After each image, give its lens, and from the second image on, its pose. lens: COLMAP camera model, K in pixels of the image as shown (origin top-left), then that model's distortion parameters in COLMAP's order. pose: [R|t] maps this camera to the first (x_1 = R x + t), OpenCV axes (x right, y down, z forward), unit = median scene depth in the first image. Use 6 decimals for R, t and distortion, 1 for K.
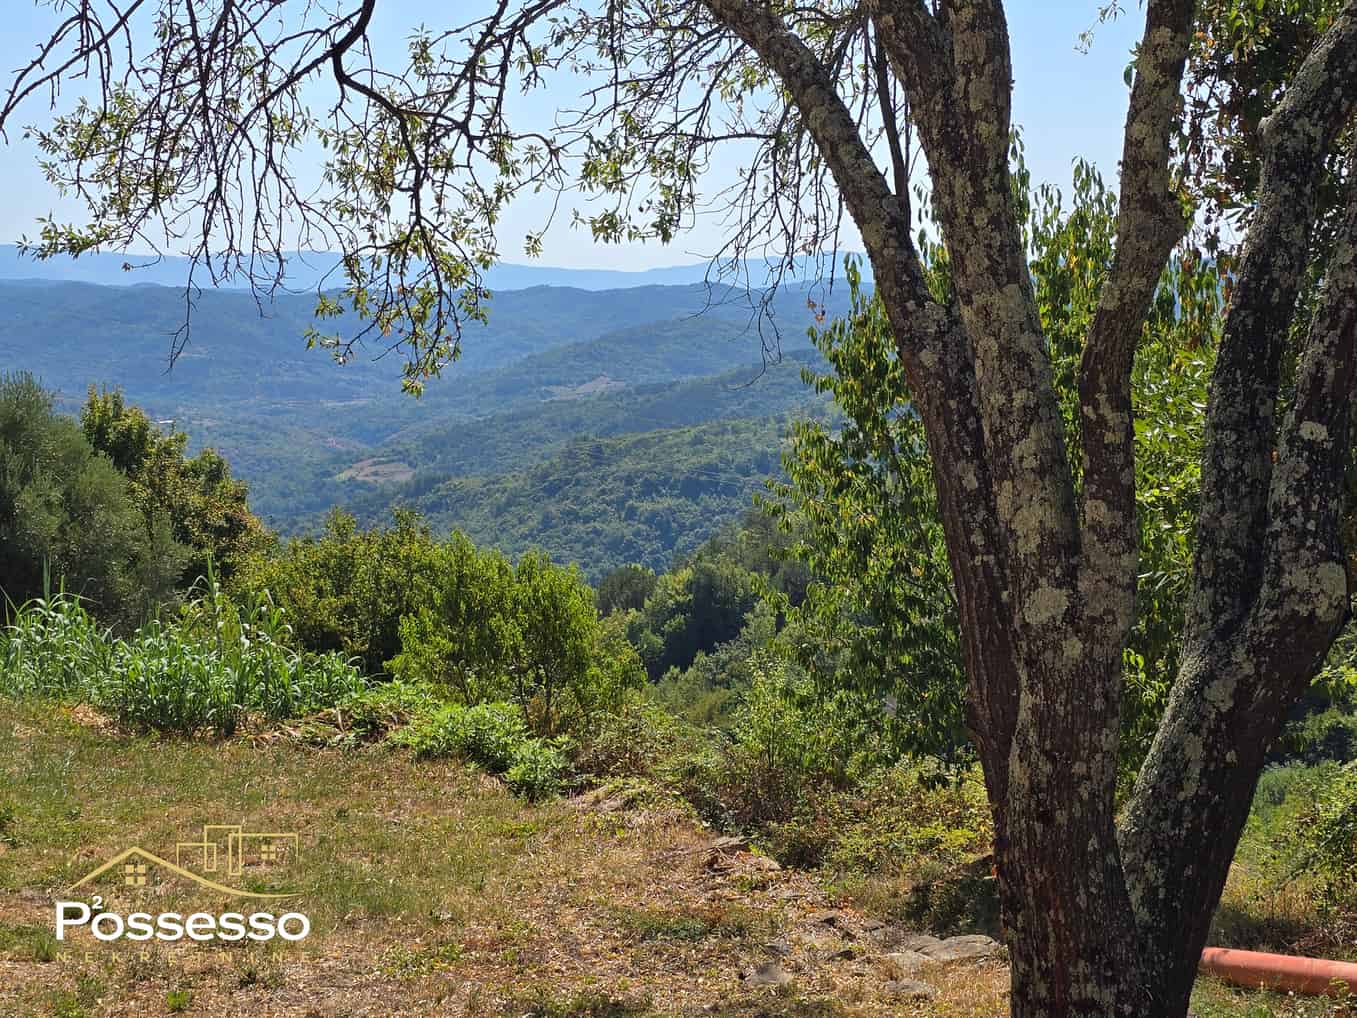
lens RADIAL K [[2102.8, 0, 697.2], [0, 2102.8, 512.6], [0, 0, 1]] dist [0.262310, -1.055929]
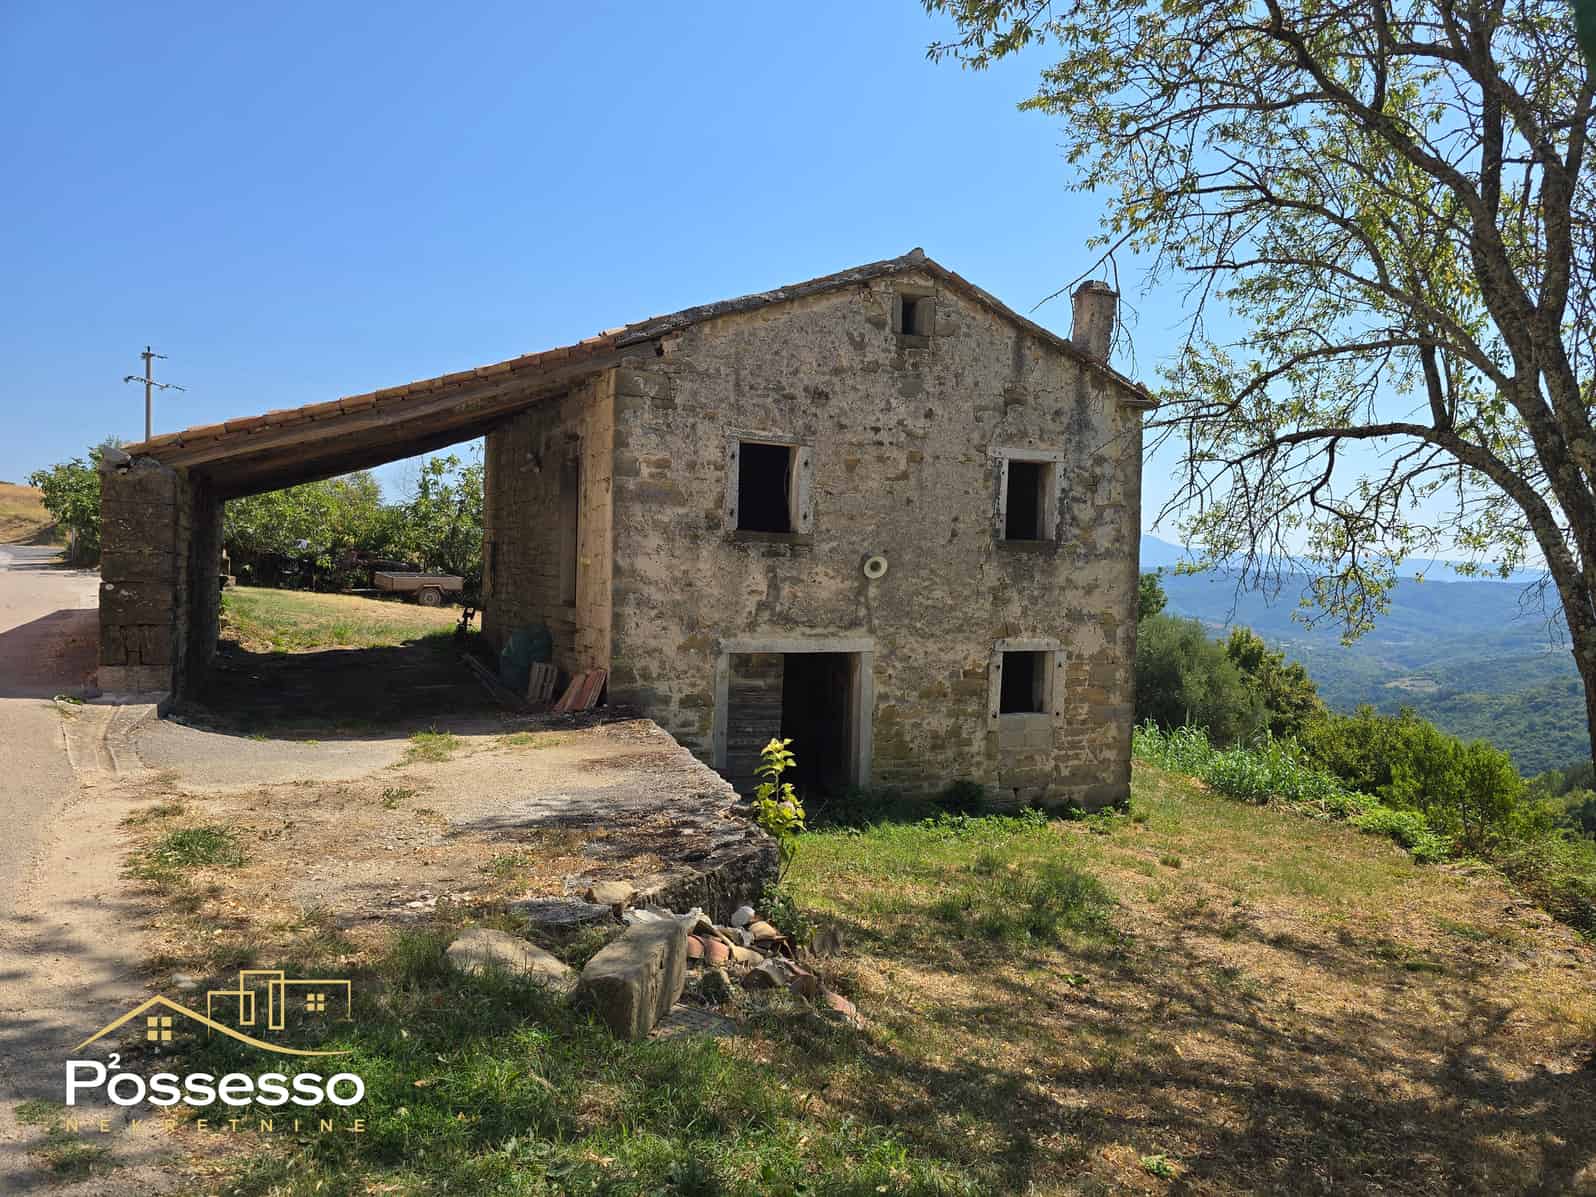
lens RADIAL K [[1073.2, 0, 798.6], [0, 1073.2, 594.3], [0, 0, 1]] dist [0.117113, -0.153669]
pose [[0.784742, 0.054857, -0.617390, 0.093240], [-0.104769, 0.993483, -0.044895, -0.001961], [0.610903, 0.099915, 0.785375, -0.164467]]
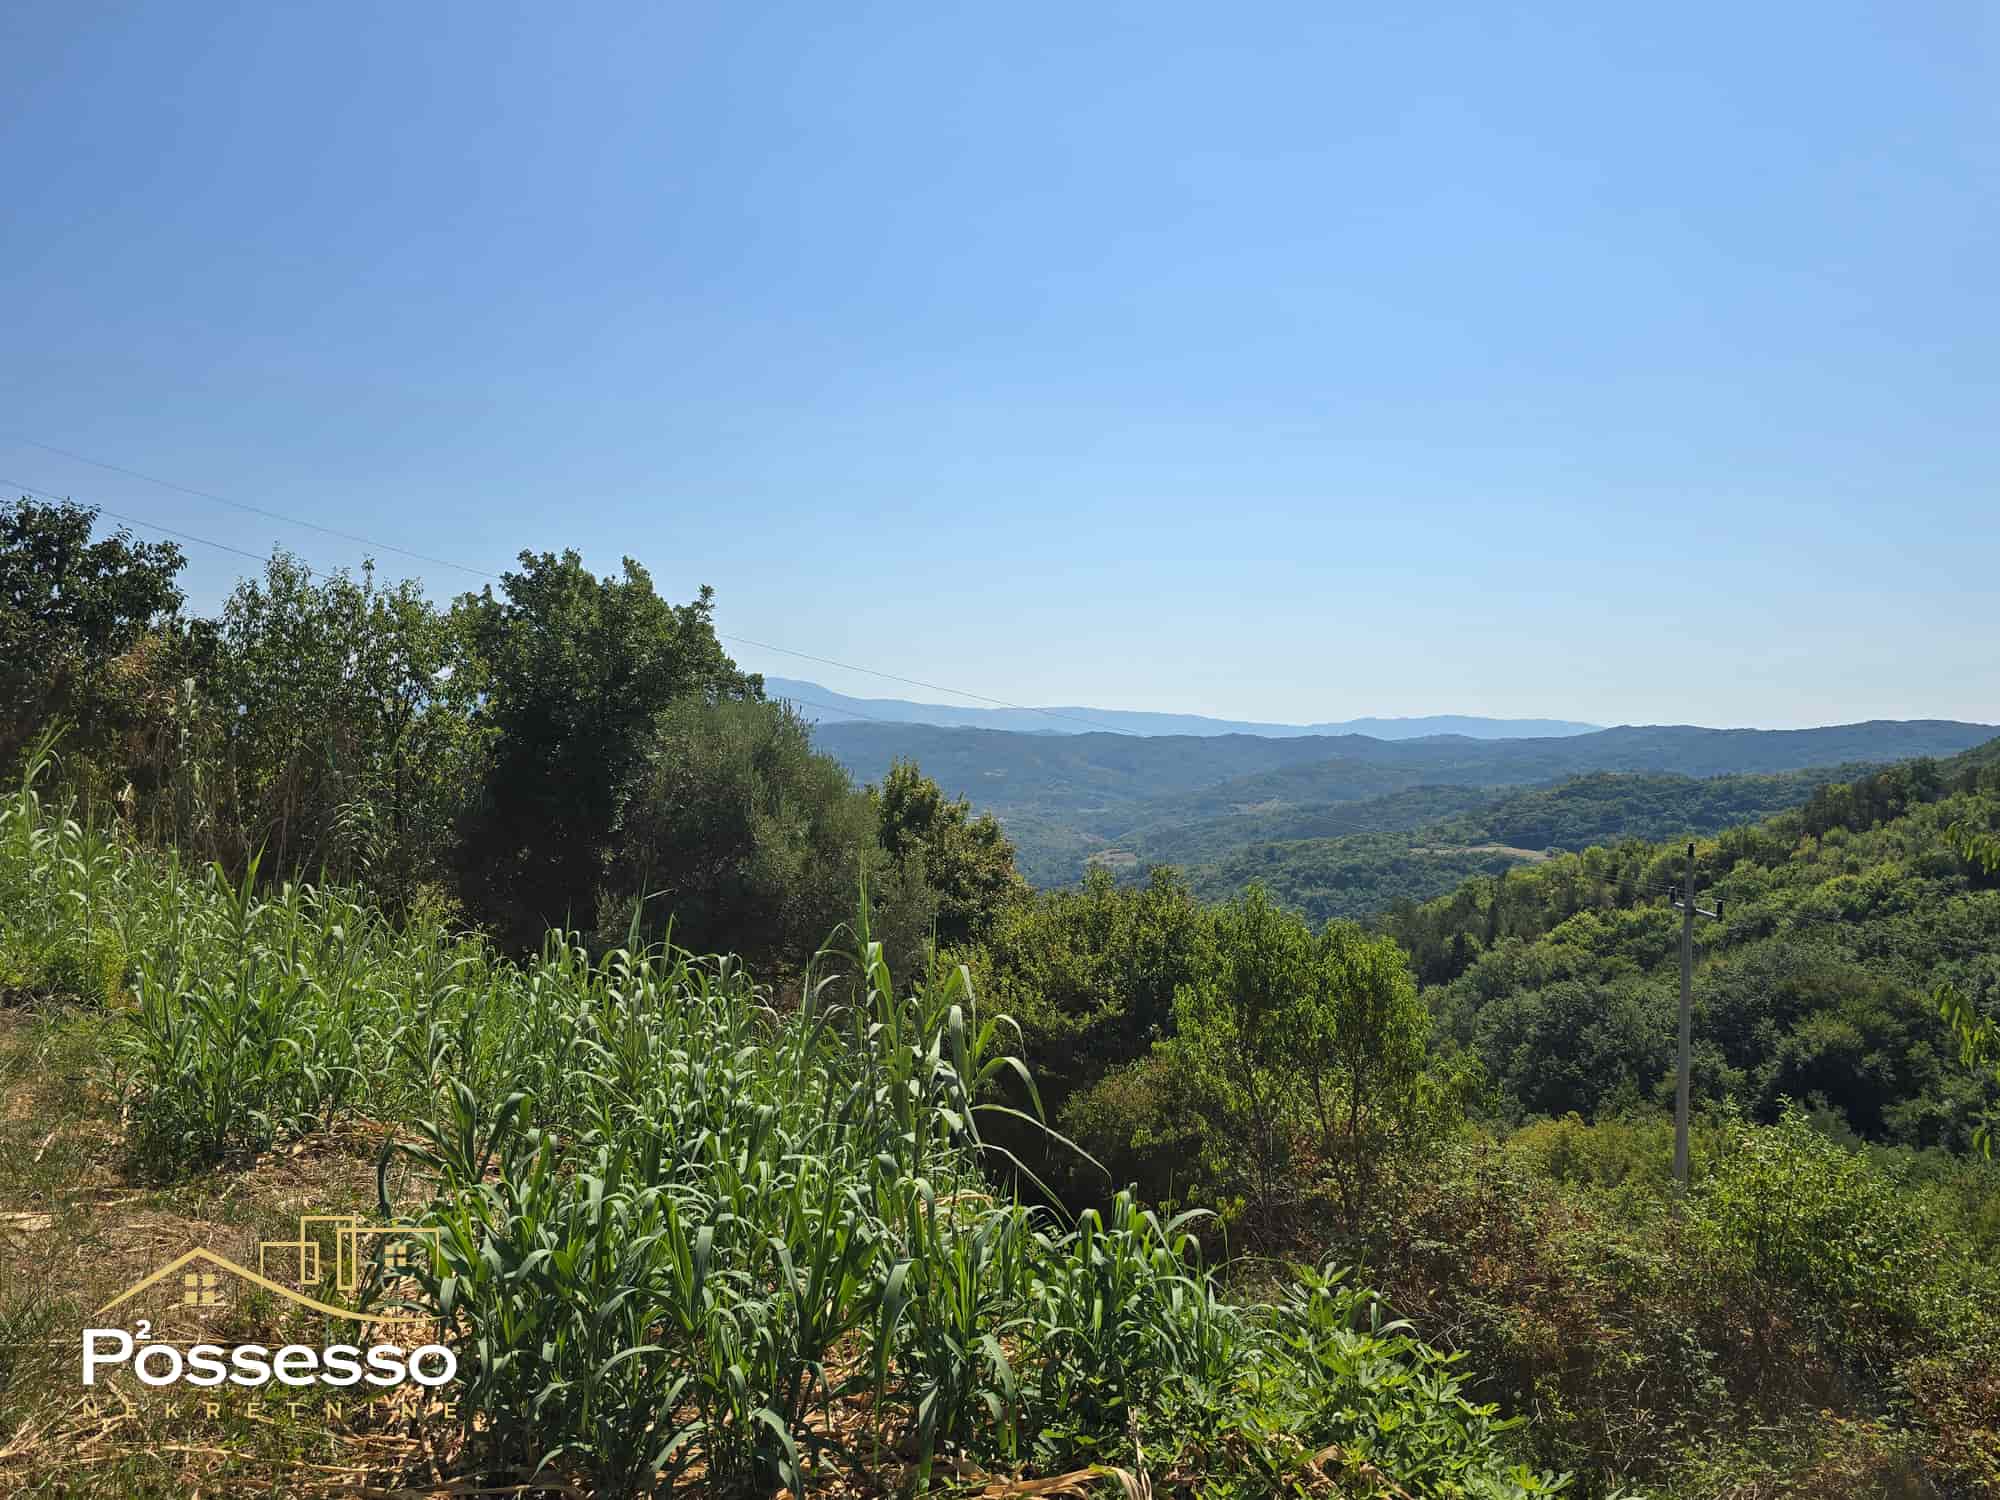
lens RADIAL K [[1480.8, 0, 1000.0], [0, 1480.8, 750.0], [0, 0, 1]] dist [0.086339, -0.001086]
pose [[0.973319, 0.031977, -0.227216, -0.209853], [-0.053272, 0.994676, -0.088216, 0.030412], [0.223186, 0.097967, 0.969841, 1.148750]]
